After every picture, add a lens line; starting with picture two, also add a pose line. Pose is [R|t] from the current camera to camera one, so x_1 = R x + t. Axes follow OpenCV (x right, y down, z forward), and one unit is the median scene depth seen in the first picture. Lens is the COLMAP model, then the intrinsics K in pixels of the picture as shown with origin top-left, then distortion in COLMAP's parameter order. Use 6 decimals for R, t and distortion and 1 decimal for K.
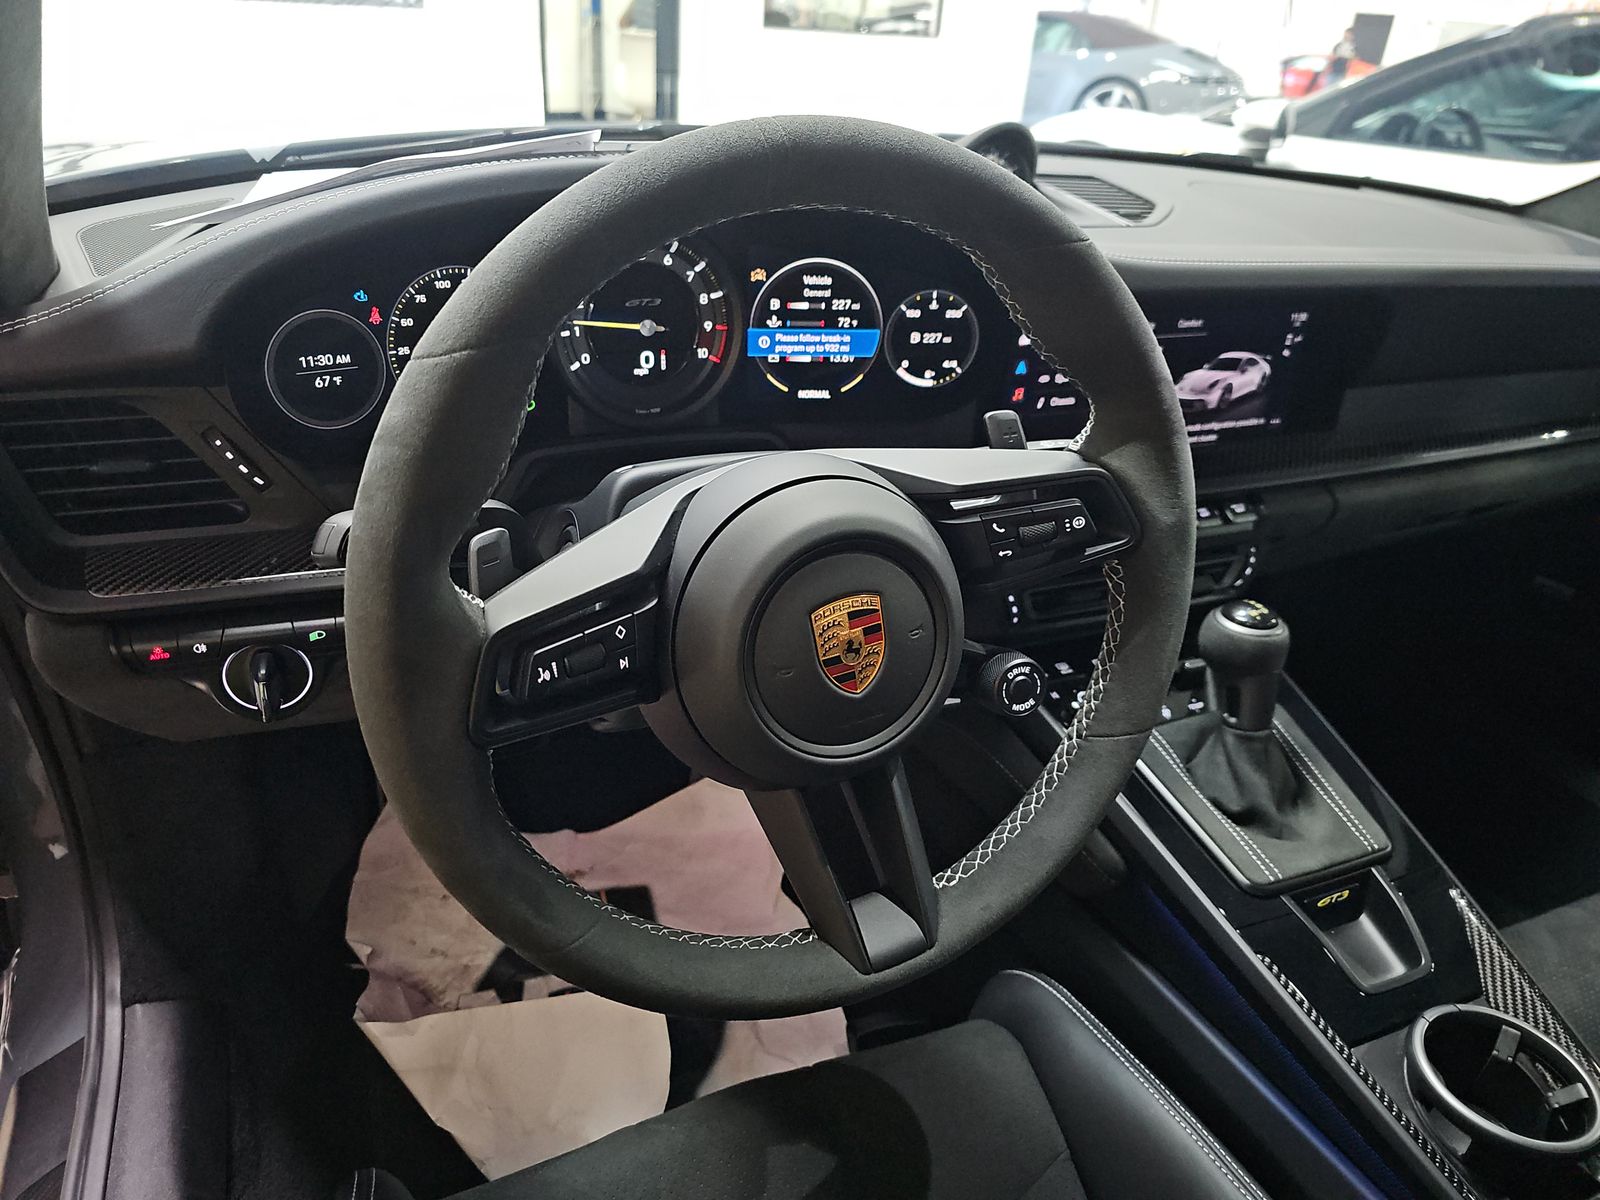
lens RADIAL K [[1056.8, 0, 787.2], [0, 1056.8, 600.9], [0, 0, 1]] dist [0.060830, -0.058762]
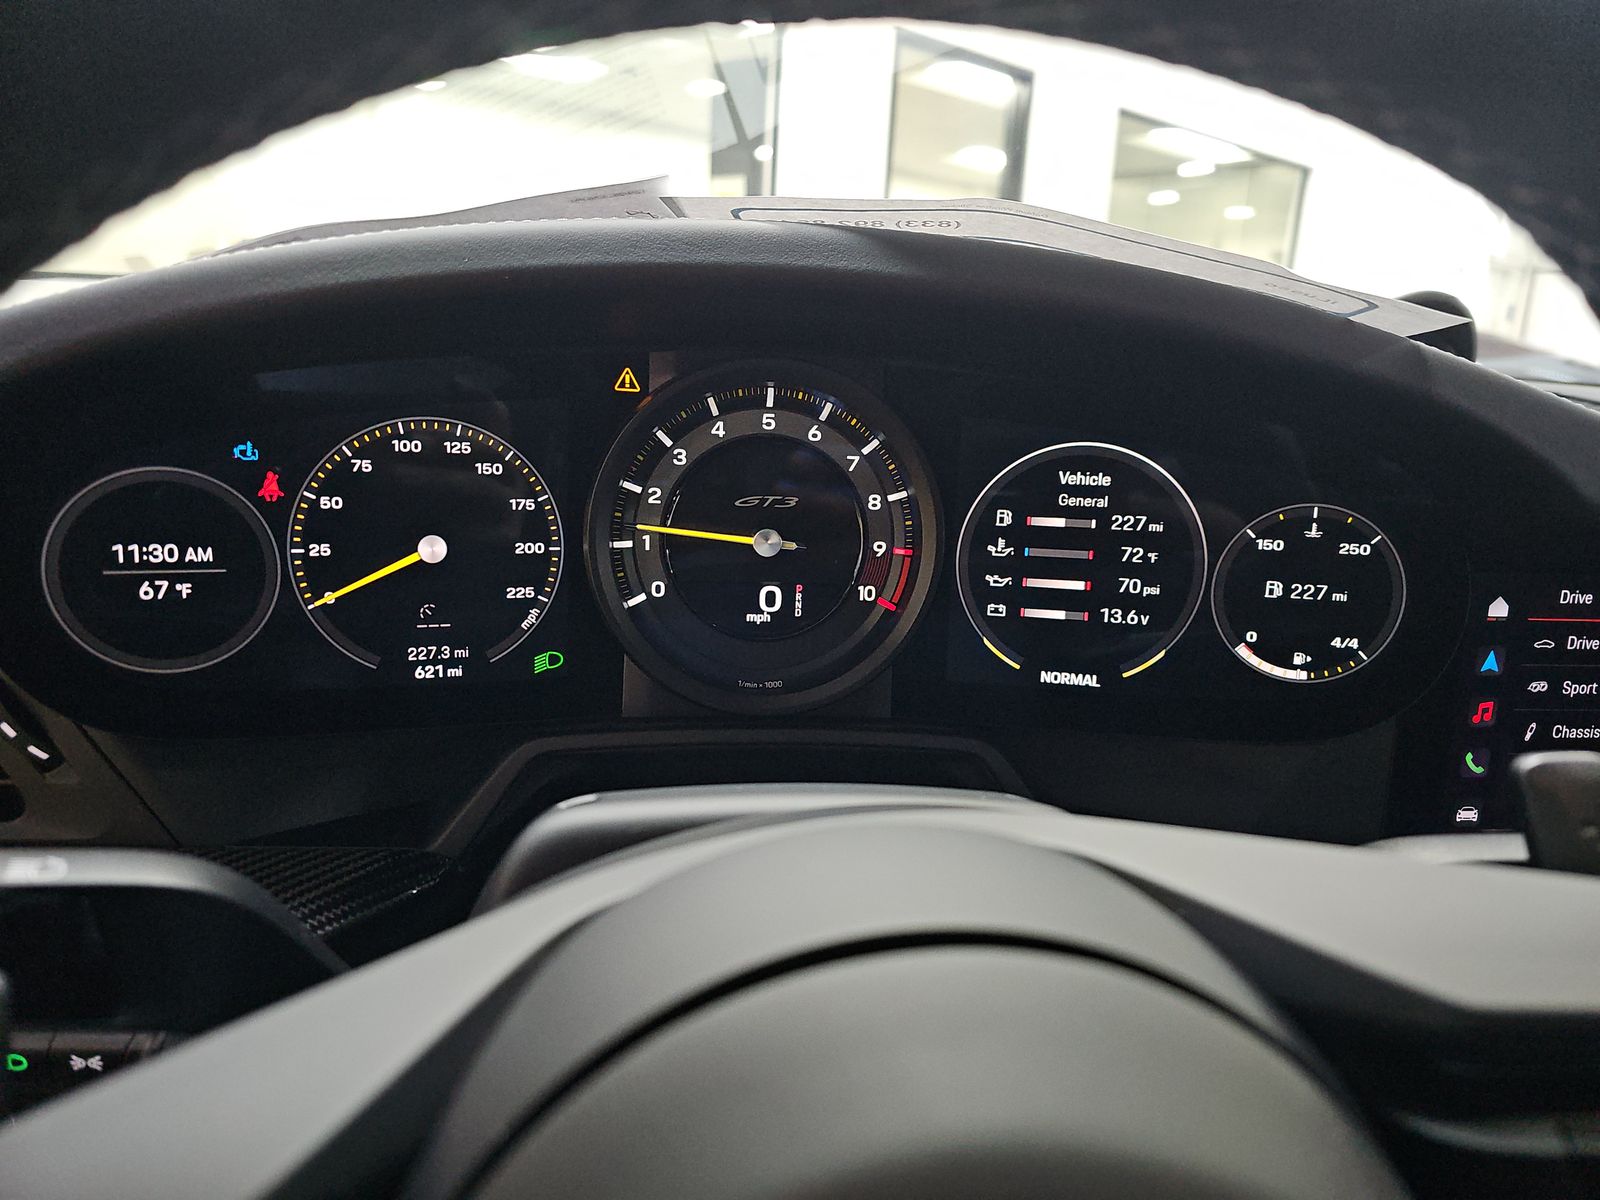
lens RADIAL K [[1064.9, 0, 797.8], [0, 1064.9, 612.4], [0, 0, 1]] dist [0.045000, -0.038431]
pose [[0.958786, 0.055496, -0.278658, 0.044956], [-0.125124, 0.962990, -0.238734, -0.083117], [0.255096, 0.263762, 0.930245, 0.464494]]
